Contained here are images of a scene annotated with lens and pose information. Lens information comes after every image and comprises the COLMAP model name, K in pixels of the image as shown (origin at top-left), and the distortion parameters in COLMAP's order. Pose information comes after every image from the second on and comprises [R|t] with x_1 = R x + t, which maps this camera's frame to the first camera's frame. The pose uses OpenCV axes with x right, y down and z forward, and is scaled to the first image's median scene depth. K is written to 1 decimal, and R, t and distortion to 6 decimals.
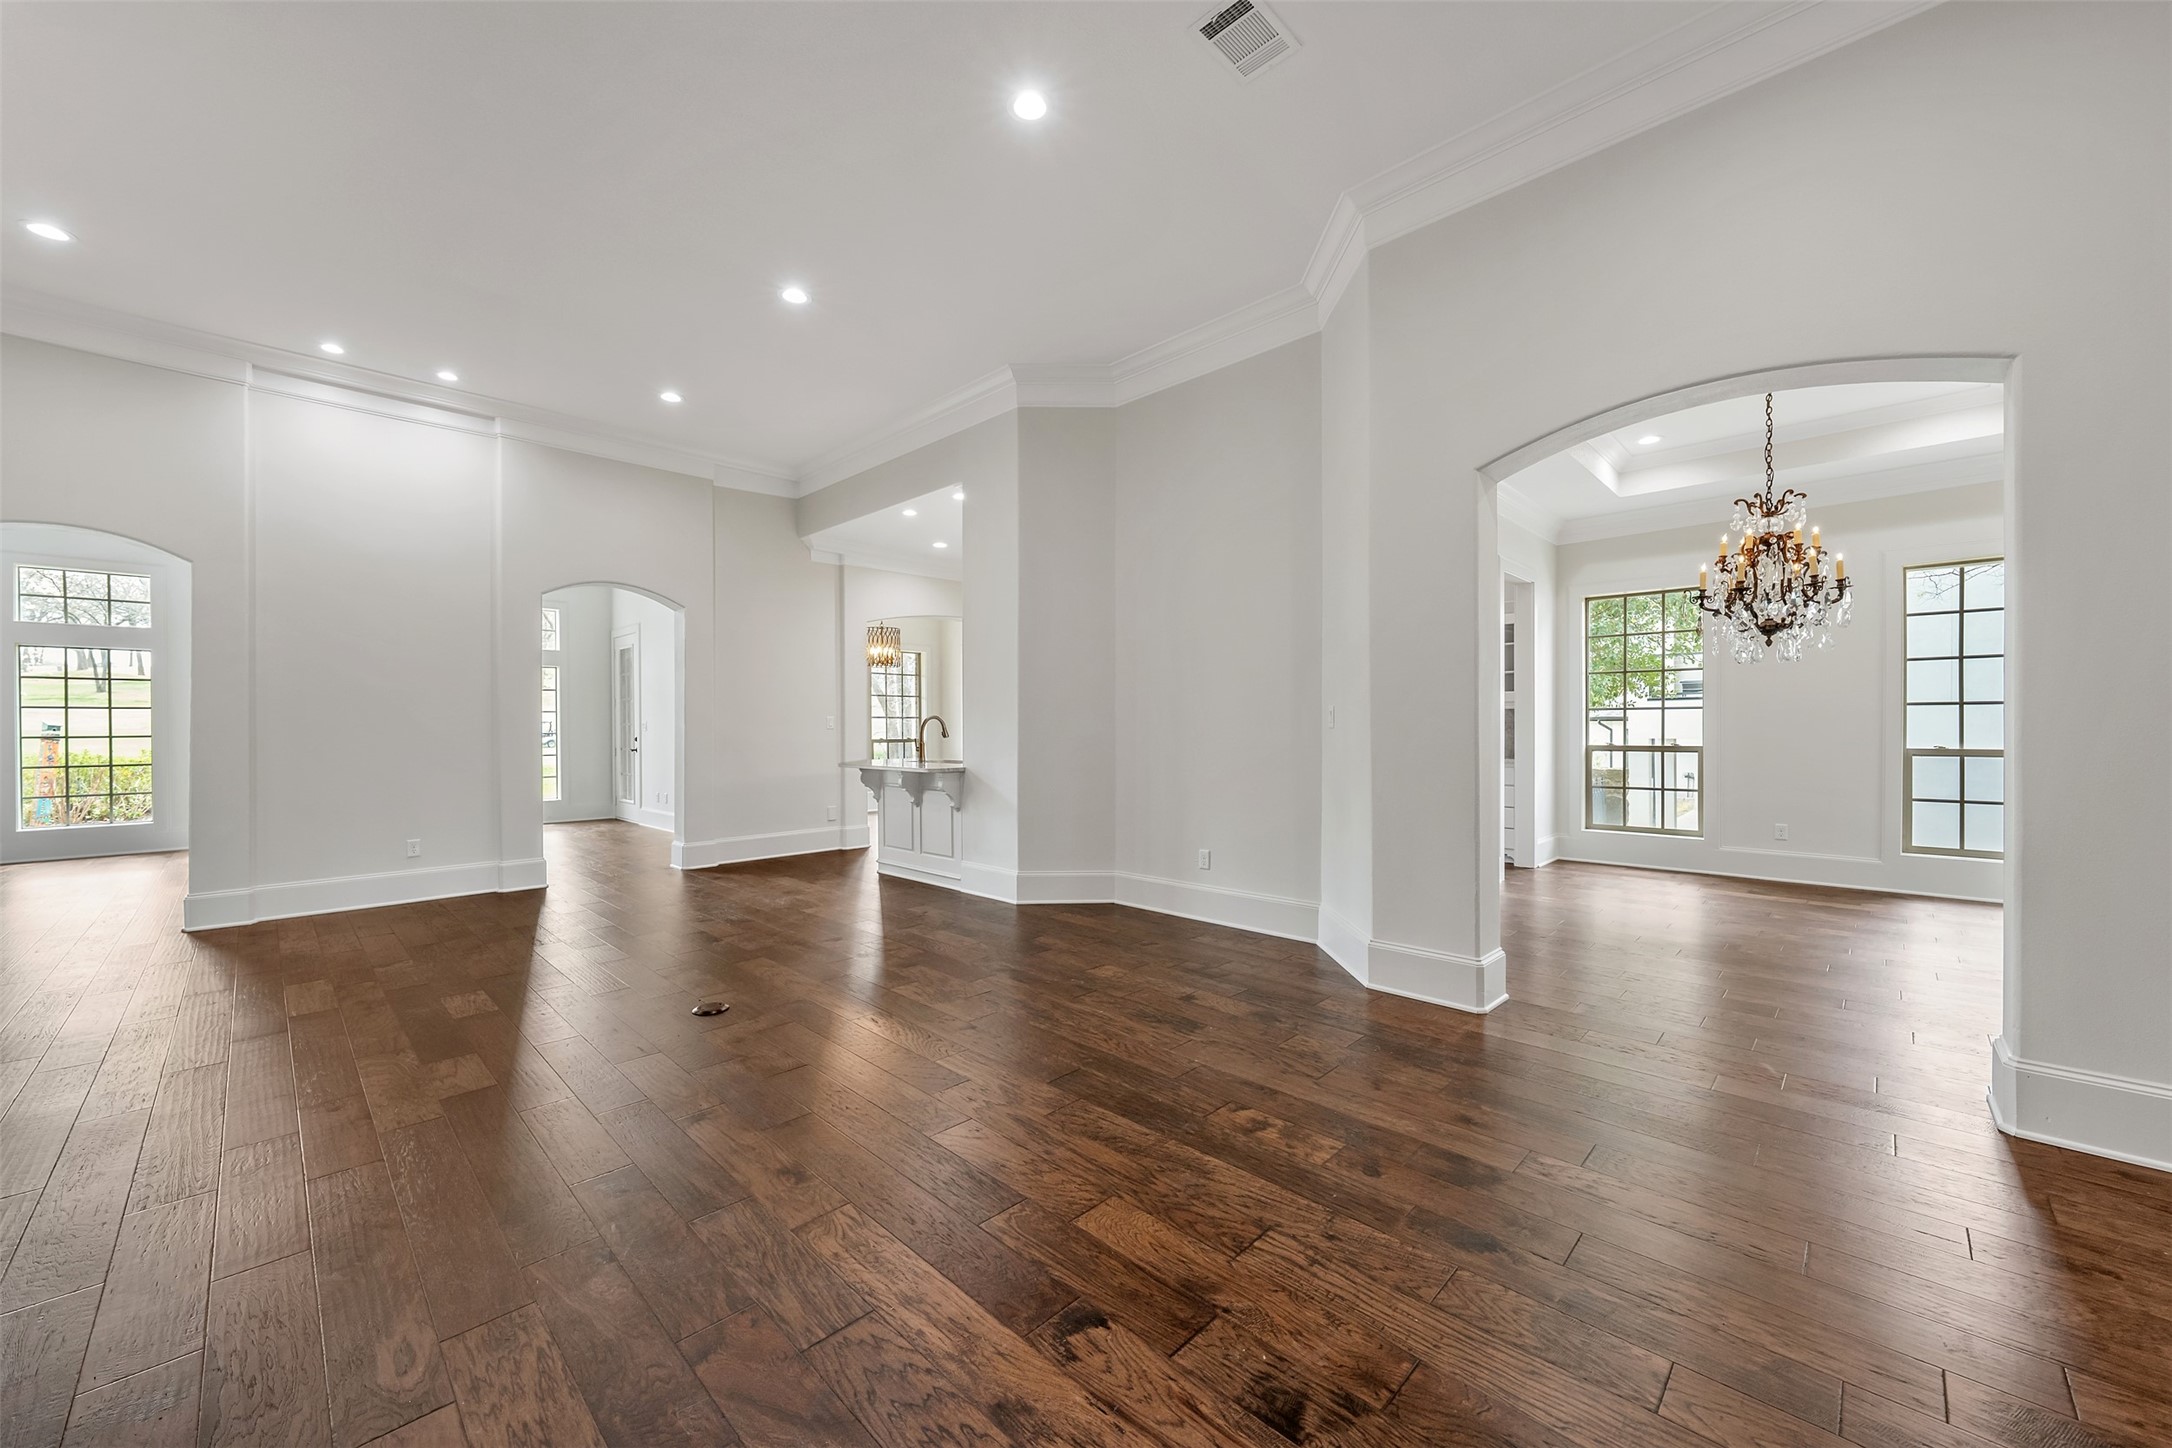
lens RADIAL K [[791.8, 0, 1103.8], [0, 791.8, 733.7], [0, 0, 1]] dist [-0.001885, 0.000369]
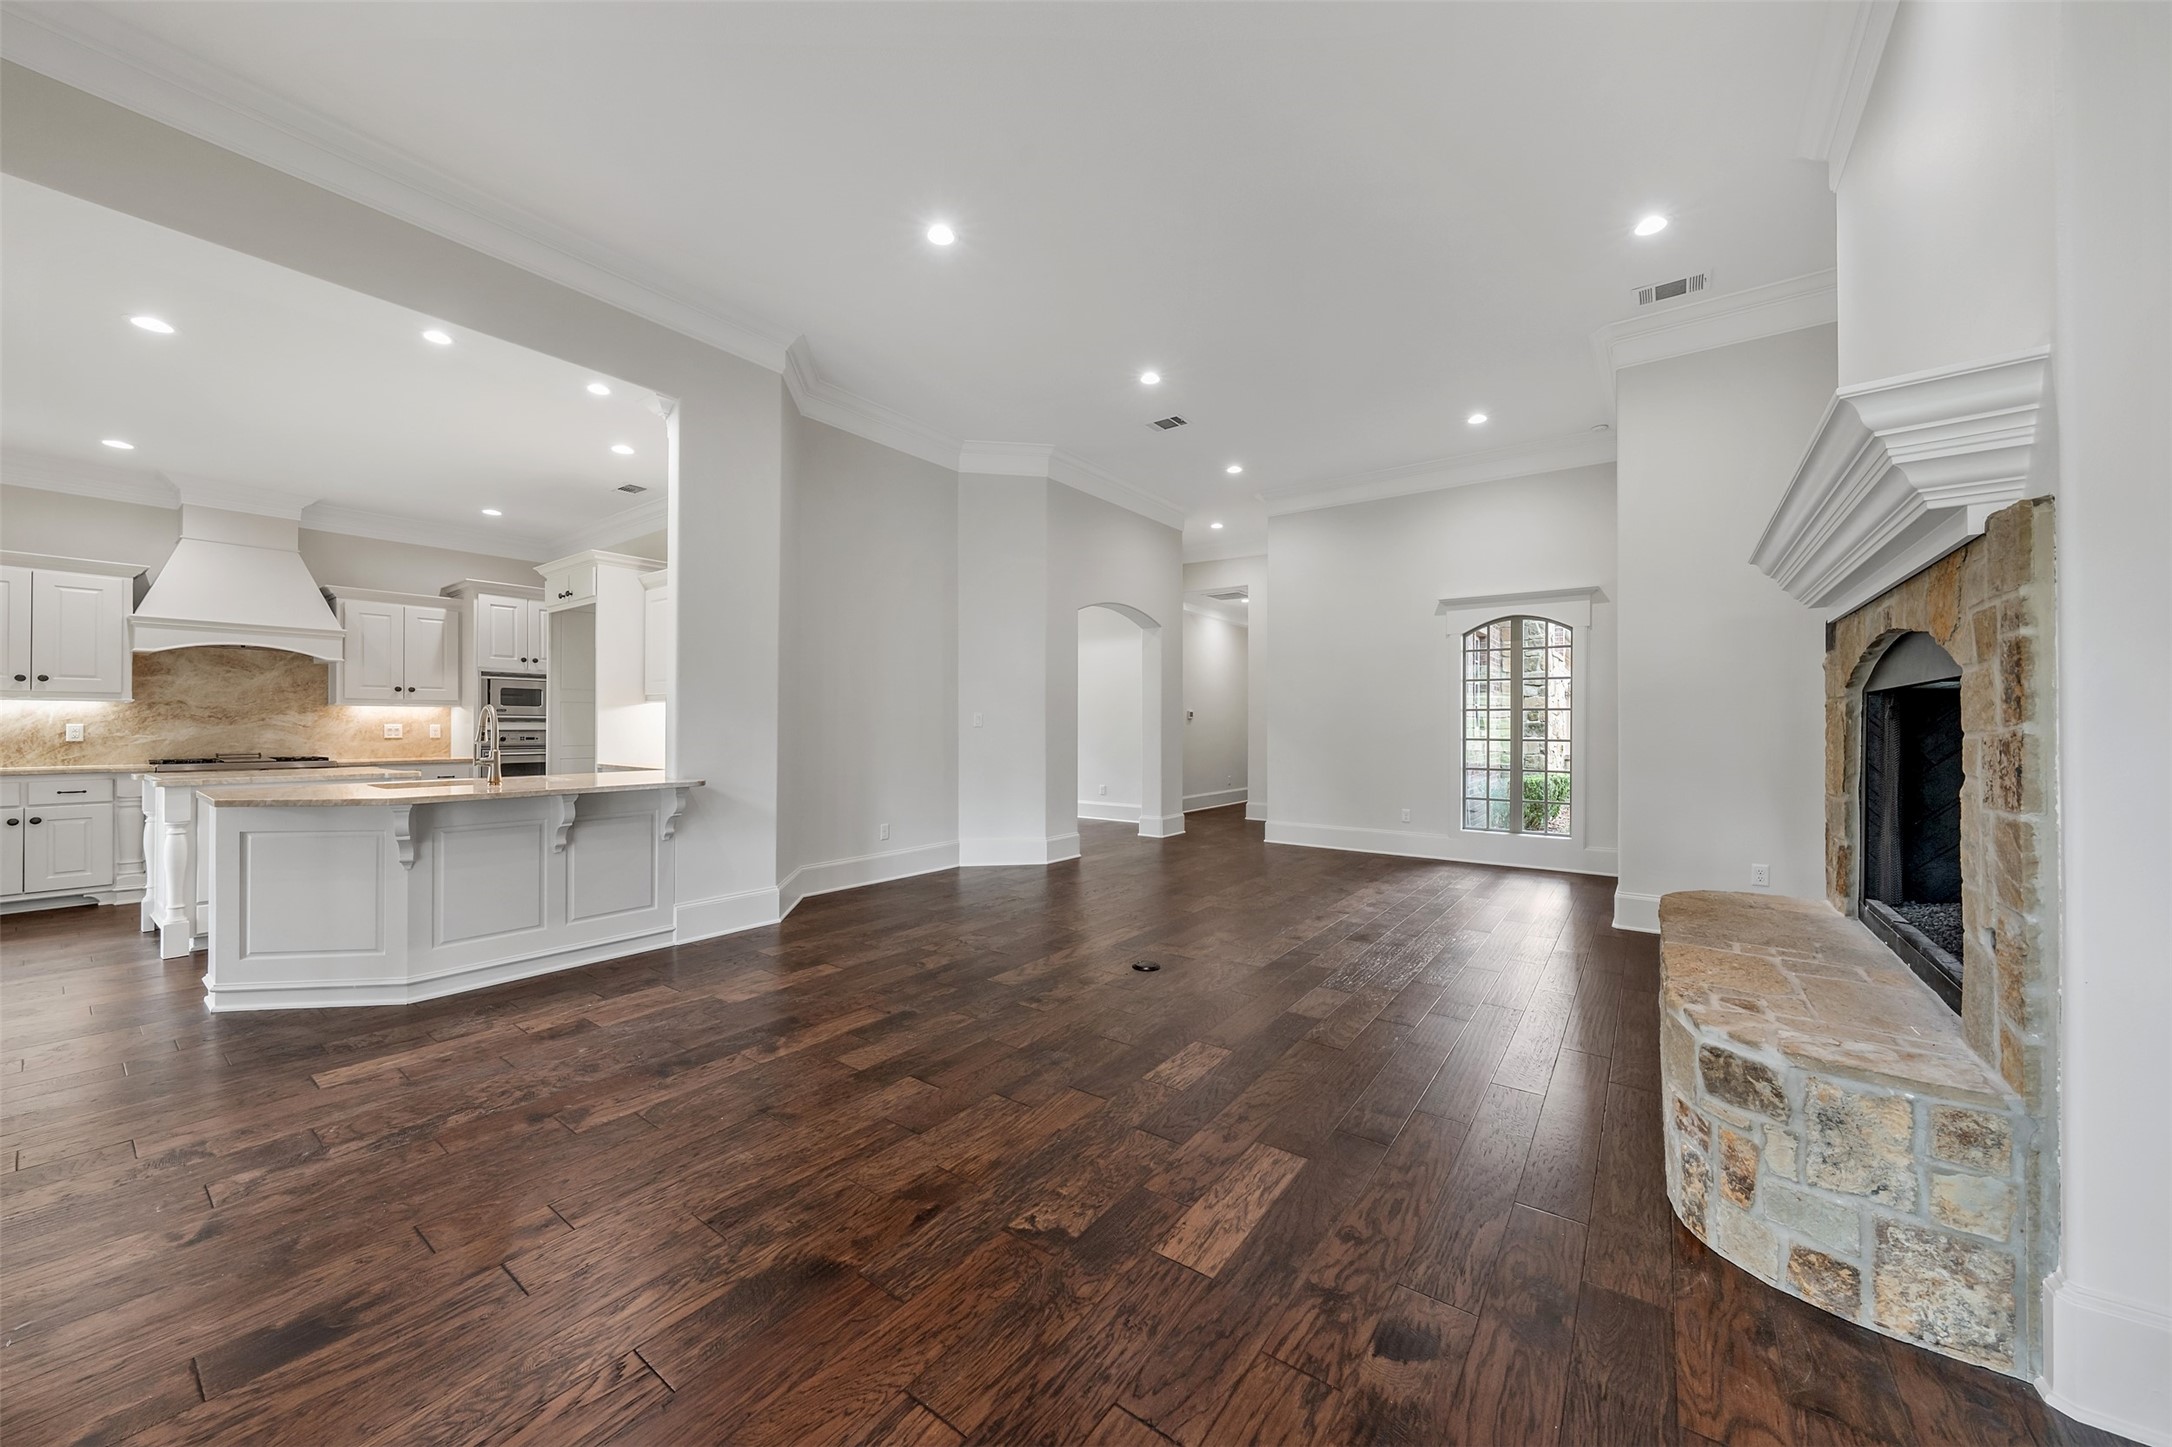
lens RADIAL K [[791.8, 0, 1075.0], [0, 791.8, 725.0], [0, 0, 1]] dist [-0.001885, 0.000369]
pose [[-0.111358, 0.005681, 0.993764, -2.530290], [0.006512, 0.999966, -0.004987, -0.003665], [-0.993759, 0.005916, -0.111391, 1.914372]]
